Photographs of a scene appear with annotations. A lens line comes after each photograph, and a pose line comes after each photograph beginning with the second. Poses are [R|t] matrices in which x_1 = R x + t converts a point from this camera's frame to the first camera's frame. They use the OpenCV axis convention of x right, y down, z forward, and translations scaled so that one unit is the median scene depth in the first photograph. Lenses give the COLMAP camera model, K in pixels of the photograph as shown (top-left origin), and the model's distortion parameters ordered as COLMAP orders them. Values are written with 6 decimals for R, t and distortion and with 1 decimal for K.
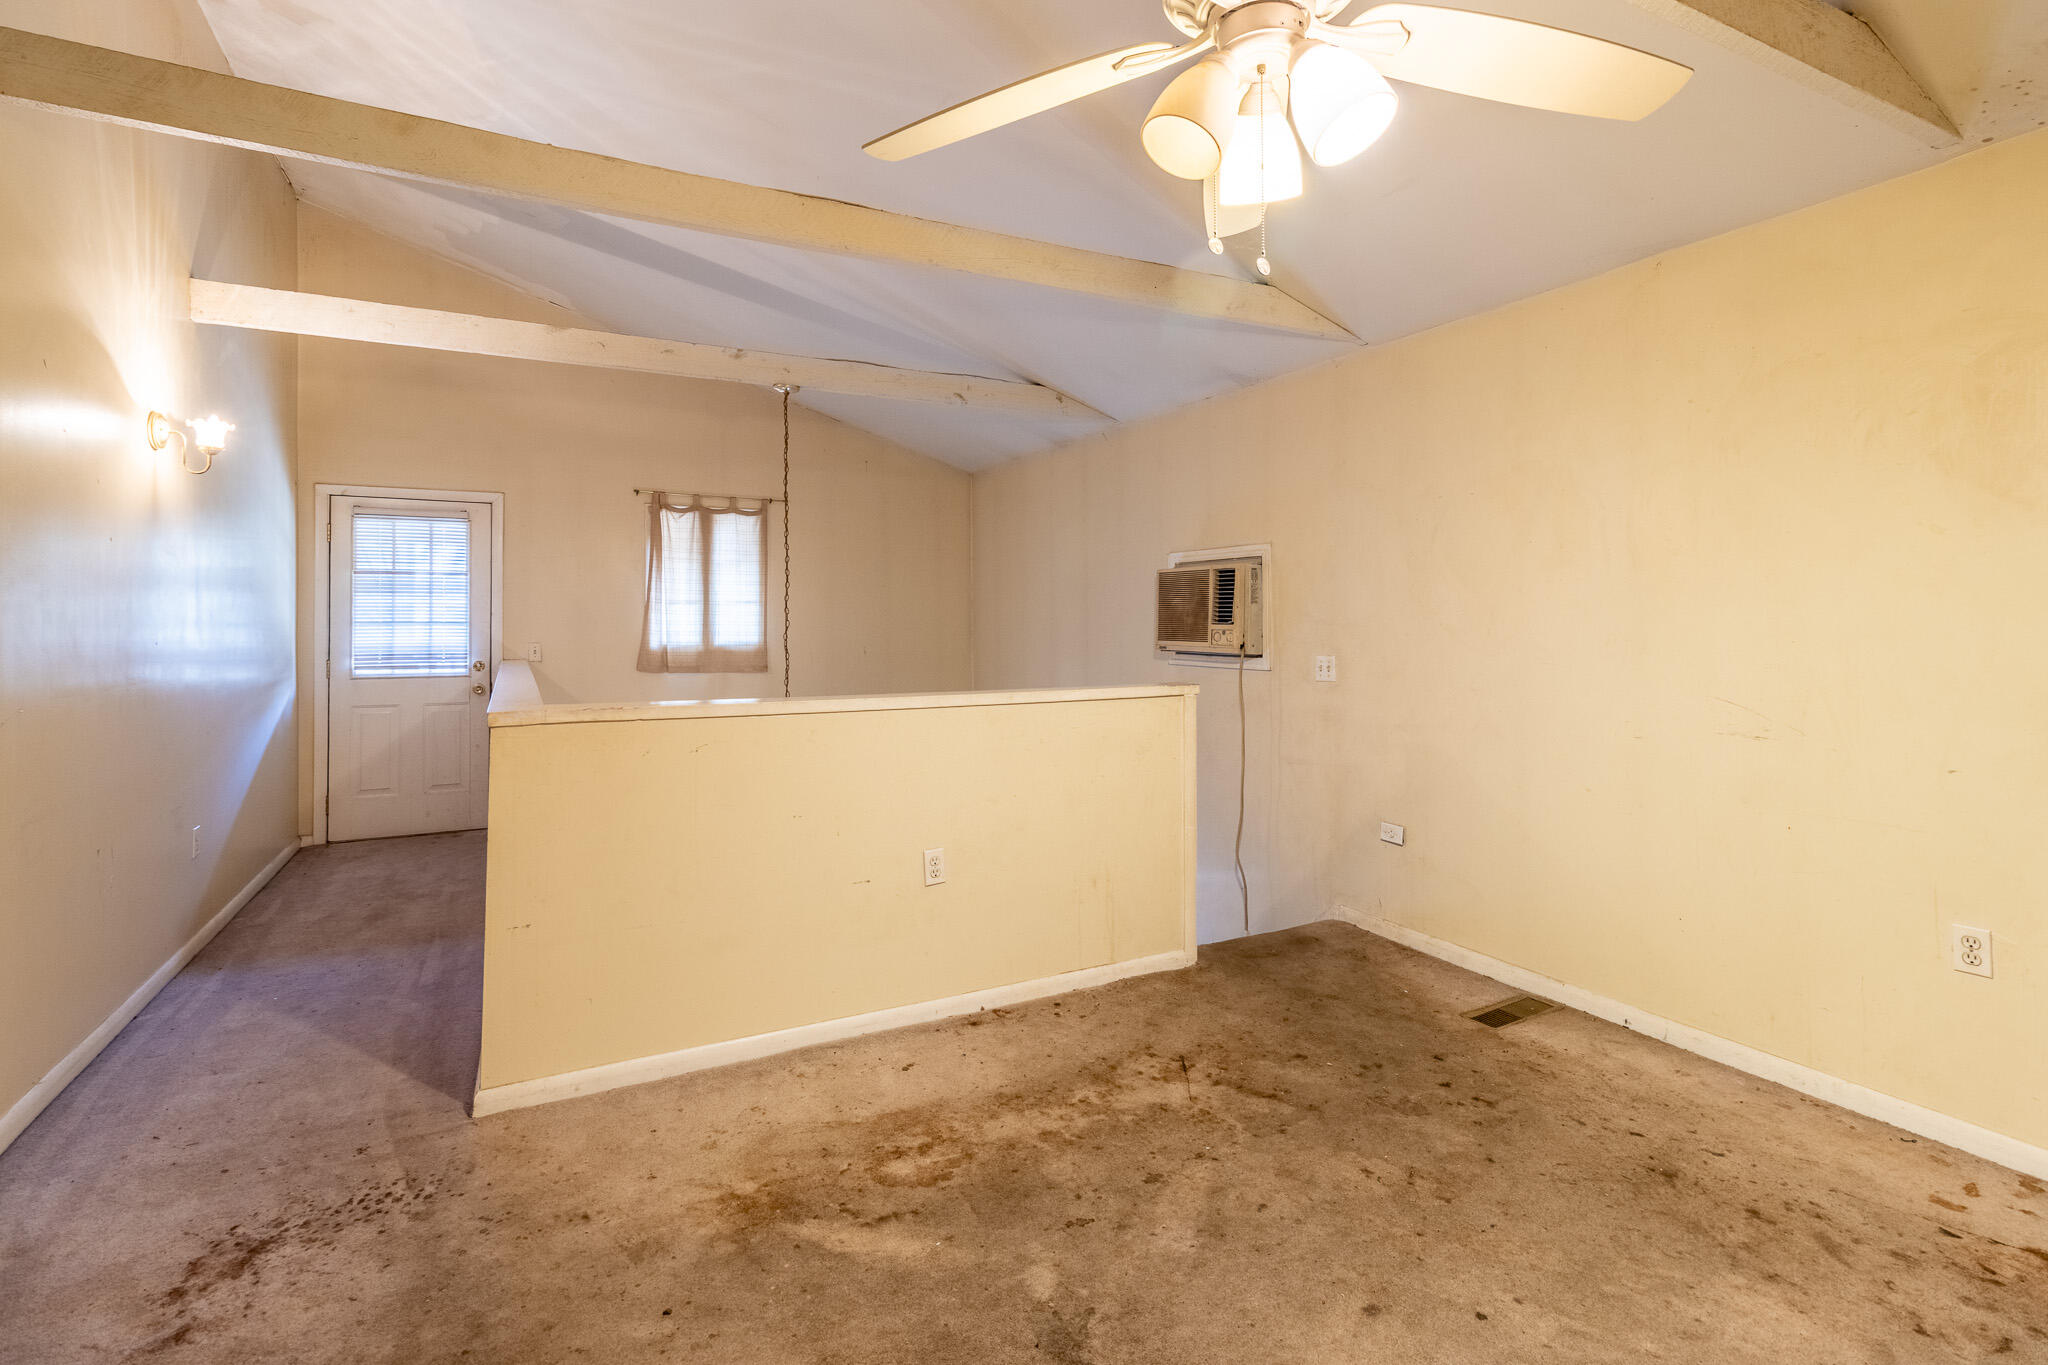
lens RADIAL K [[952.9, 0, 1036.6], [0, 952.9, 626.2], [0, 0, 1]] dist [0.002797, -0.001265]
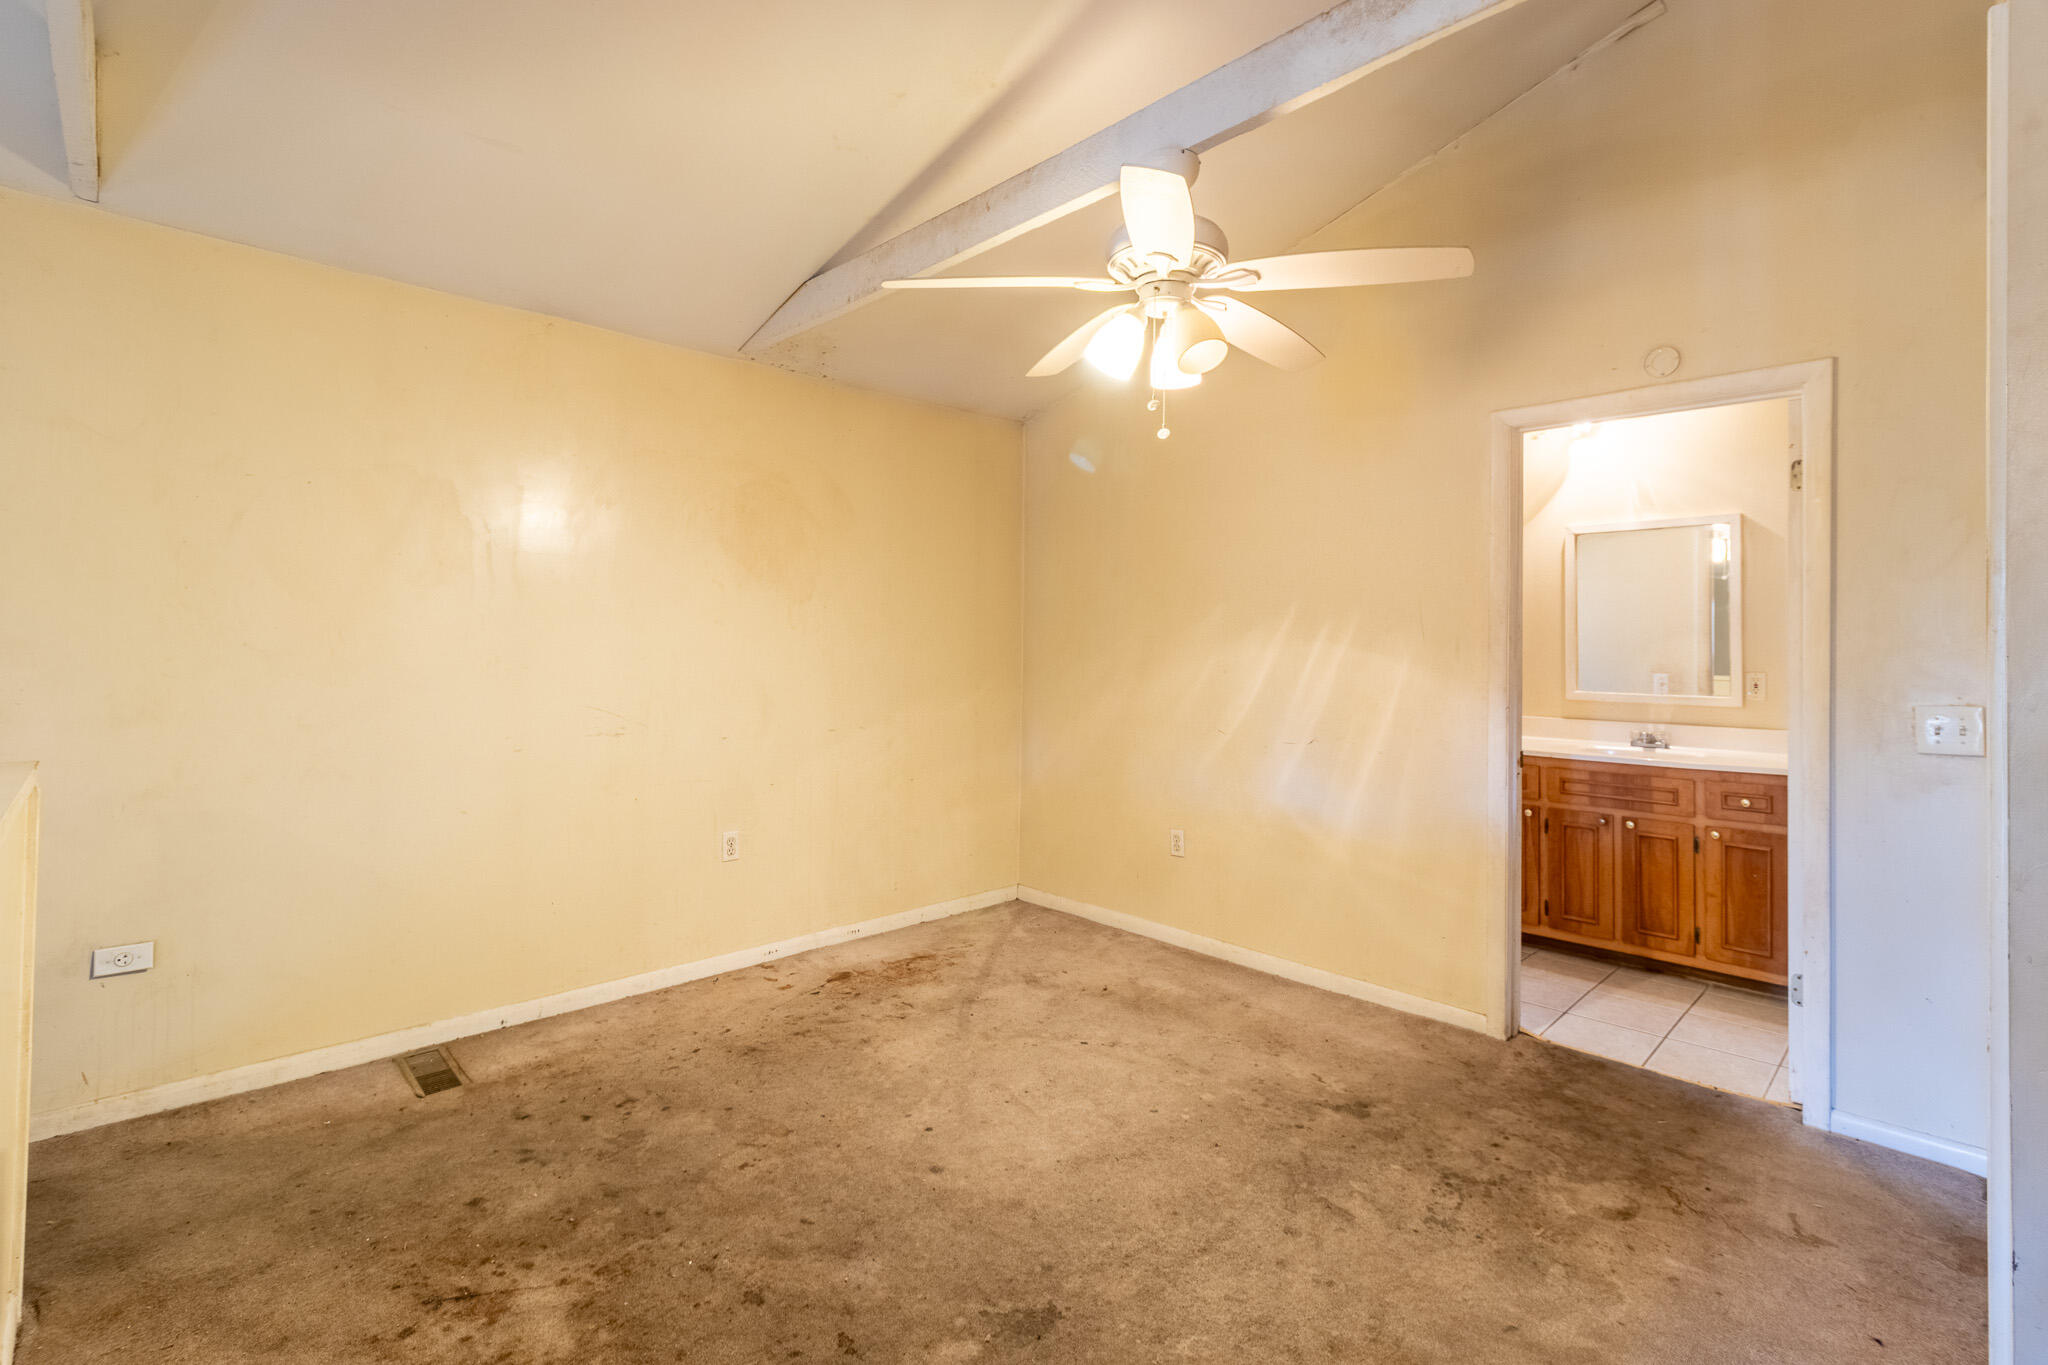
lens RADIAL K [[952.9, 0, 1036.6], [0, 952.9, 626.2], [0, 0, 1]] dist [0.002797, -0.001265]
pose [[-0.280373, 0.020170, 0.959679, -0.679992], [-0.002448, 0.999761, -0.021728, -0.003216], [-0.959888, -0.008441, -0.280257, 0.873906]]
